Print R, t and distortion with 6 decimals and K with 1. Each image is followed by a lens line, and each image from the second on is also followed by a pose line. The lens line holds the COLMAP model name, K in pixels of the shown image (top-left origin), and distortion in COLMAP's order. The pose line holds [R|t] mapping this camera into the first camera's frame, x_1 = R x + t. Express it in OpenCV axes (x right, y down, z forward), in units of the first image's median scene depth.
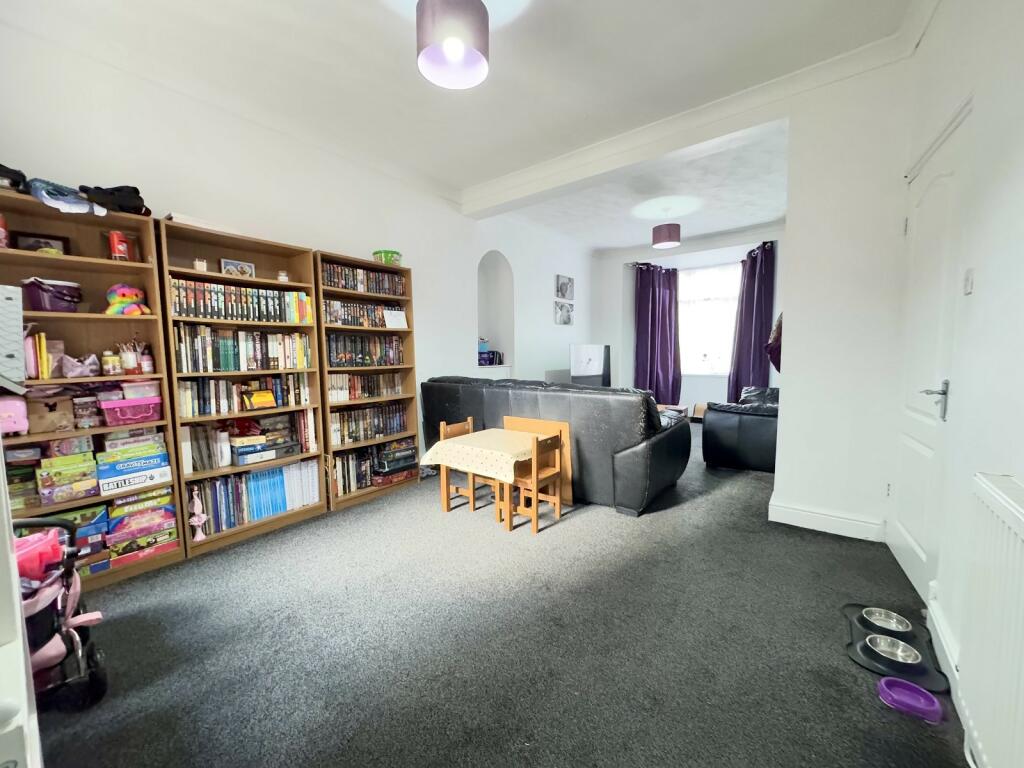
lens RADIAL K [[408.3, 0, 512.0], [0, 408.3, 384.0], [0, 0, 1]] dist [0.000227, 0.000471]
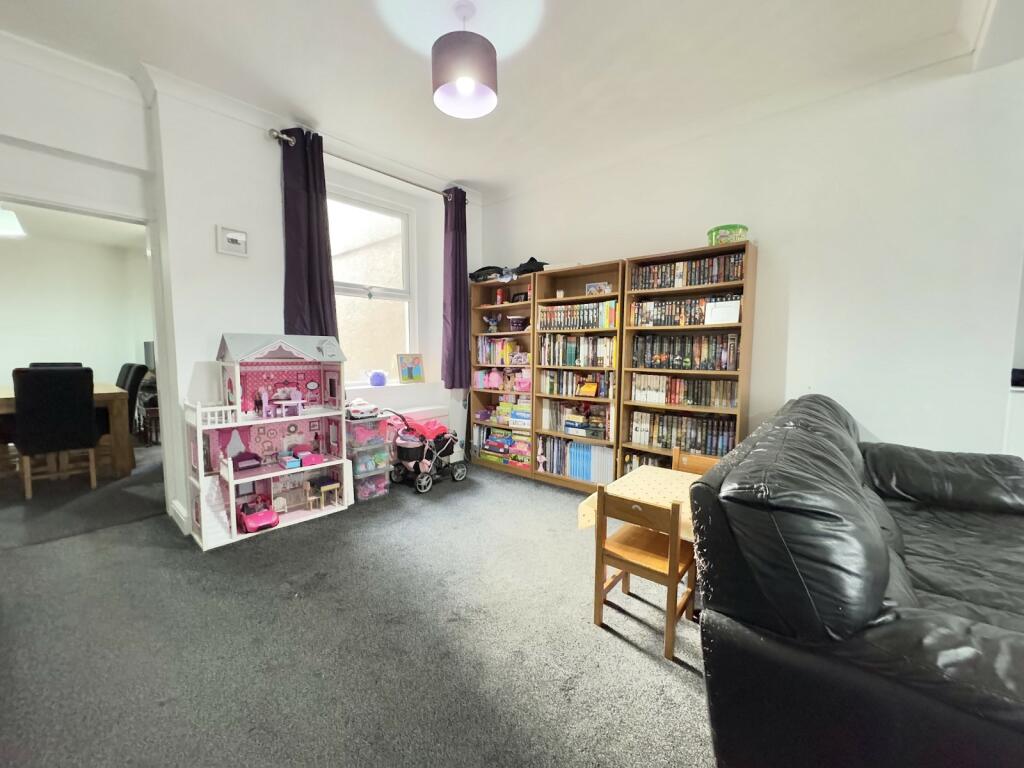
lens RADIAL K [[408.3, 0, 512.0], [0, 408.3, 384.0], [0, 0, 1]] dist [0.000227, 0.000471]
pose [[-0.052733, 0.093458, -0.994226, 0.664986], [-0.076574, 0.992301, 0.097338, -0.083951], [0.995668, 0.081265, -0.045171, 0.802350]]
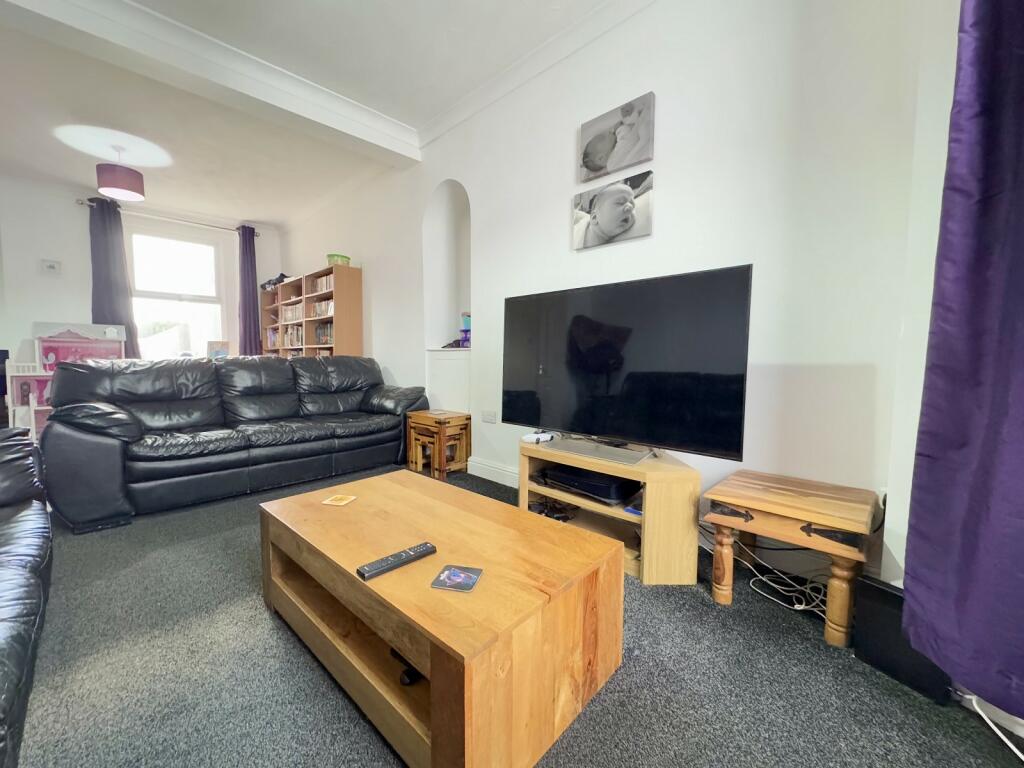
lens RADIAL K [[408.3, 0, 512.0], [0, 408.3, 384.0], [0, 0, 1]] dist [0.000227, 0.000471]
pose [[-0.109009, 0.075662, -0.991157, 1.165058], [-0.076695, 0.993487, 0.084275, -0.091970], [0.991078, 0.085204, -0.102496, 2.139550]]
